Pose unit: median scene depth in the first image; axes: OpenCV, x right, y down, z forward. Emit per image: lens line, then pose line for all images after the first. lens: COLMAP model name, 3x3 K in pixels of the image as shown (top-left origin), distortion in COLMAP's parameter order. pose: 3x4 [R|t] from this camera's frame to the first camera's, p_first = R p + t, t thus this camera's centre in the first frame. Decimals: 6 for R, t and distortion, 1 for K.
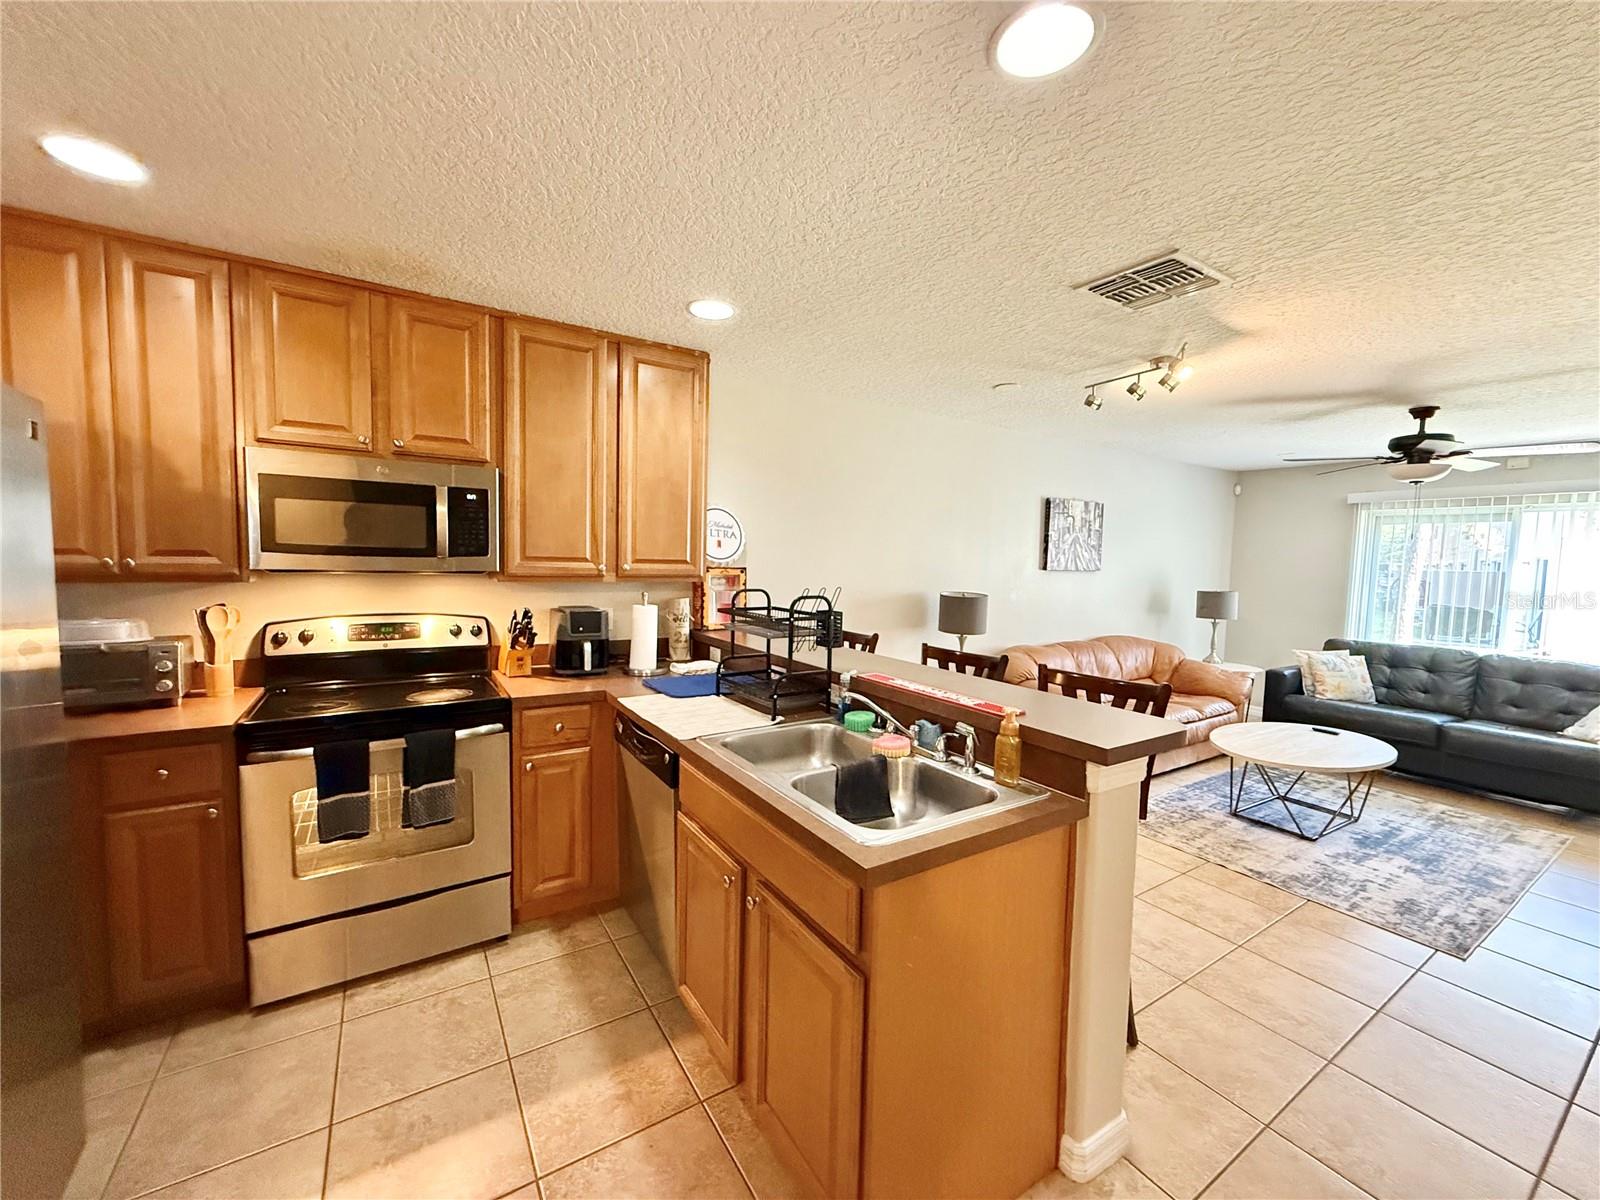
lens RADIAL K [[638.1, 0, 800.0], [0, 638.1, 600.0], [0, 0, 1]] dist [0.001720, 0.000249]
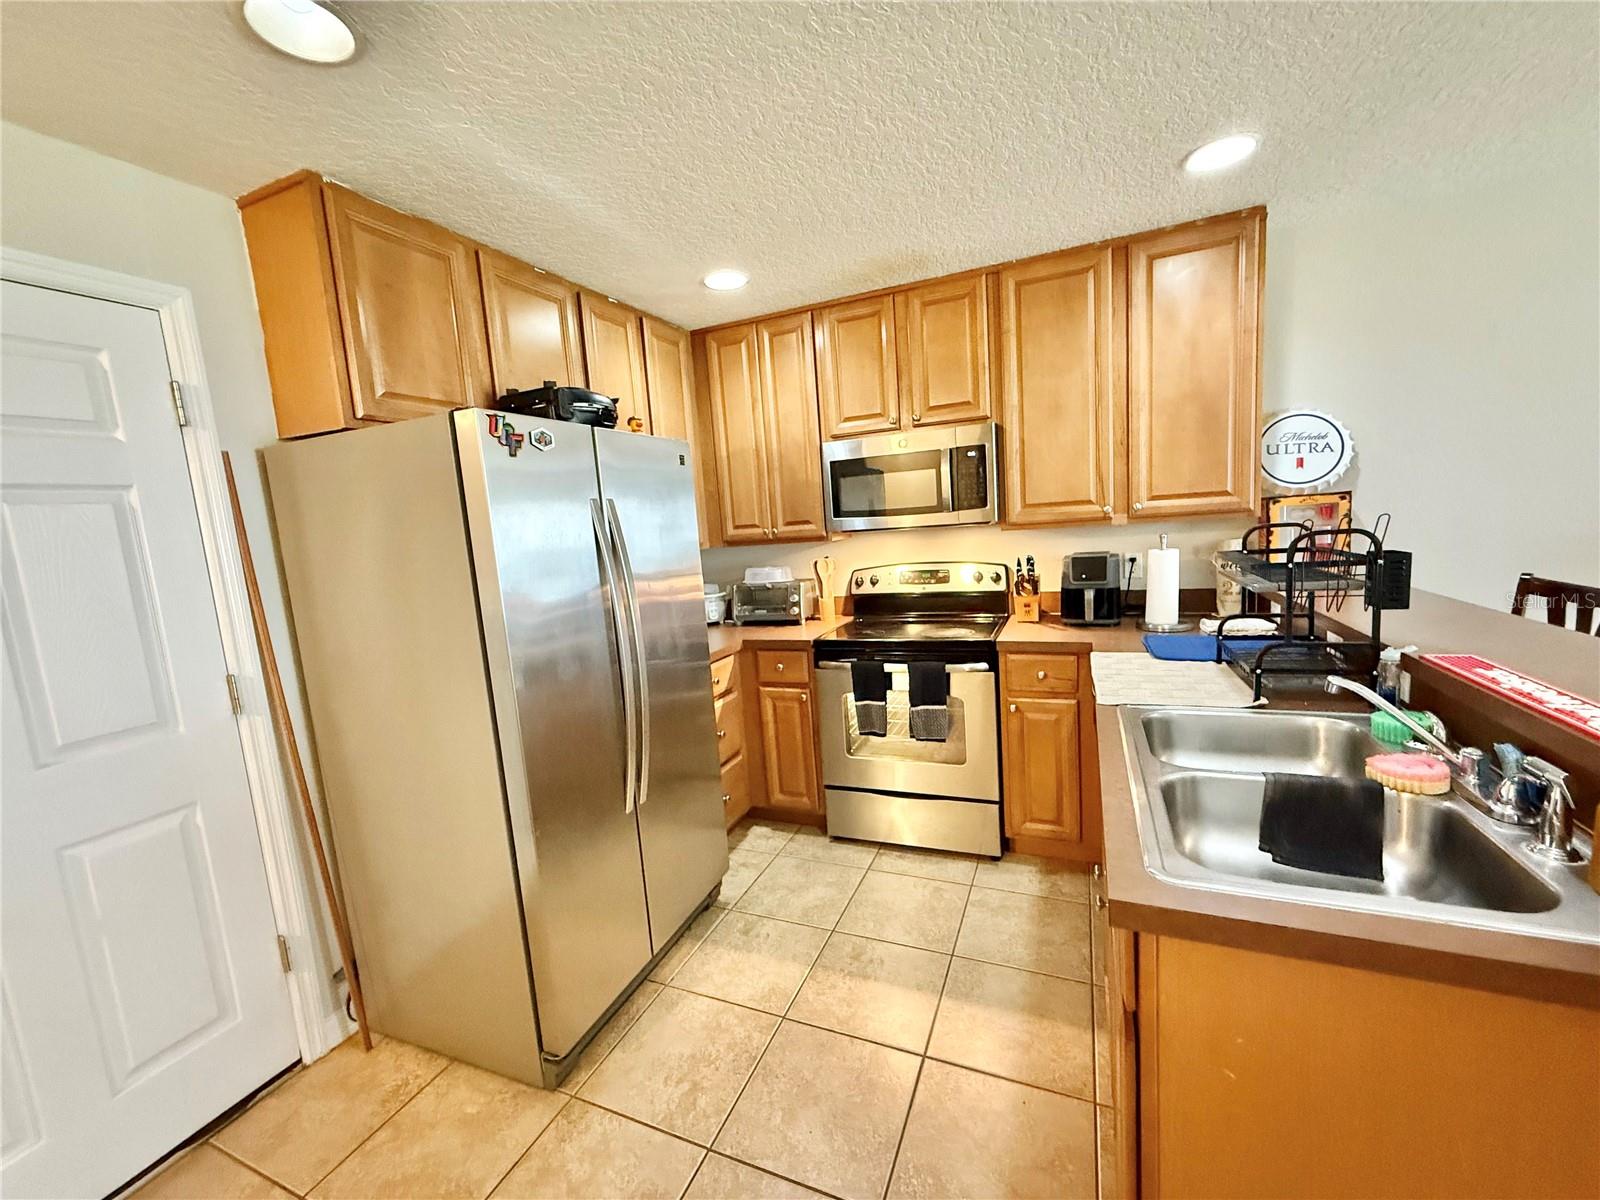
lens RADIAL K [[638.1, 0, 800.0], [0, 638.1, 600.0], [0, 0, 1]] dist [0.001720, 0.000249]
pose [[0.560173, 0.038878, -0.827463, 0.230997], [0.029240, 0.997348, 0.066654, 0.005596], [0.827859, -0.061533, 0.557551, 0.139575]]
